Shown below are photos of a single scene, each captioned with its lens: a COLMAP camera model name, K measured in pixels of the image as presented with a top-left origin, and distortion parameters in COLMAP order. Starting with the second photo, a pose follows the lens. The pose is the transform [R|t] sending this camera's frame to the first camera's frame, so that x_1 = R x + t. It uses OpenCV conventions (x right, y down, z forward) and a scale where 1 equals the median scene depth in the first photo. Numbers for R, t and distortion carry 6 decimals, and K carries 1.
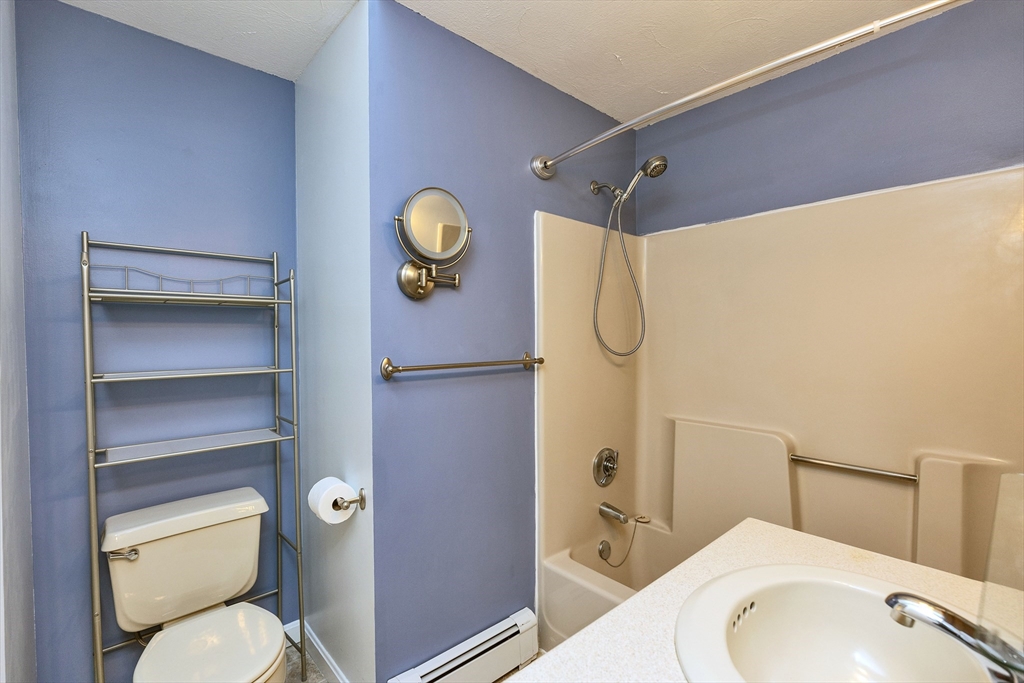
lens RADIAL K [[457.5, 0, 509.7], [0, 457.5, 338.5], [0, 0, 1]] dist [0.004407, 0.000150]
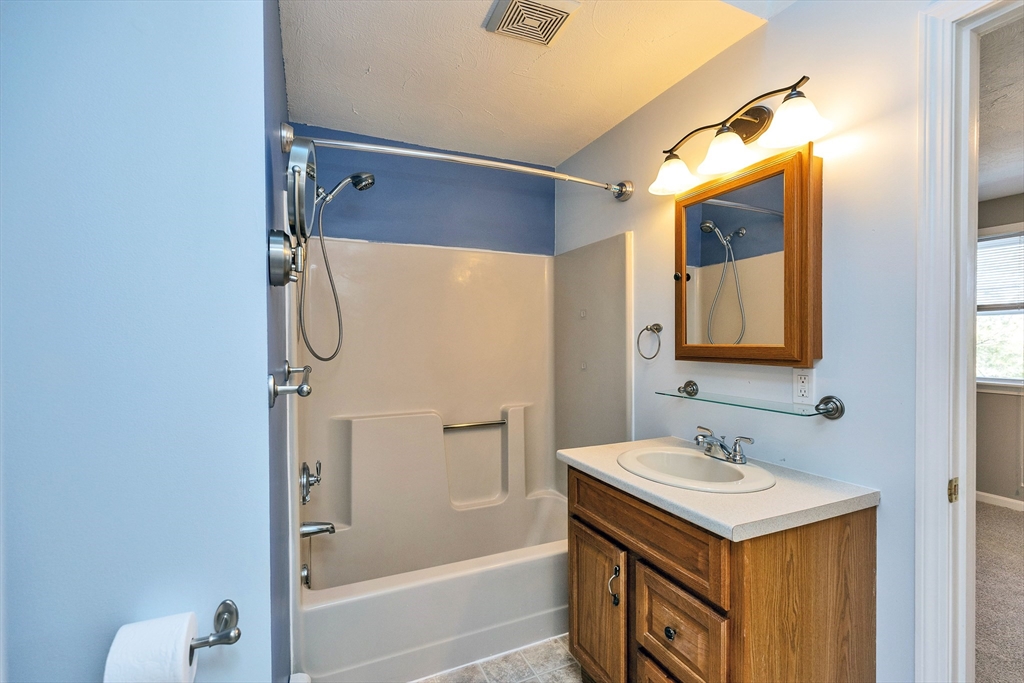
lens RADIAL K [[465.7, 0, 508.4], [0, 465.7, 339.6], [0, 0, 1]] dist [0.001858, 0.000132]
pose [[0.306329, -0.002449, 0.951922, -0.664805], [0.013282, 0.999910, -0.001702, -0.000220], [-0.951833, 0.013165, 0.306335, 0.386775]]
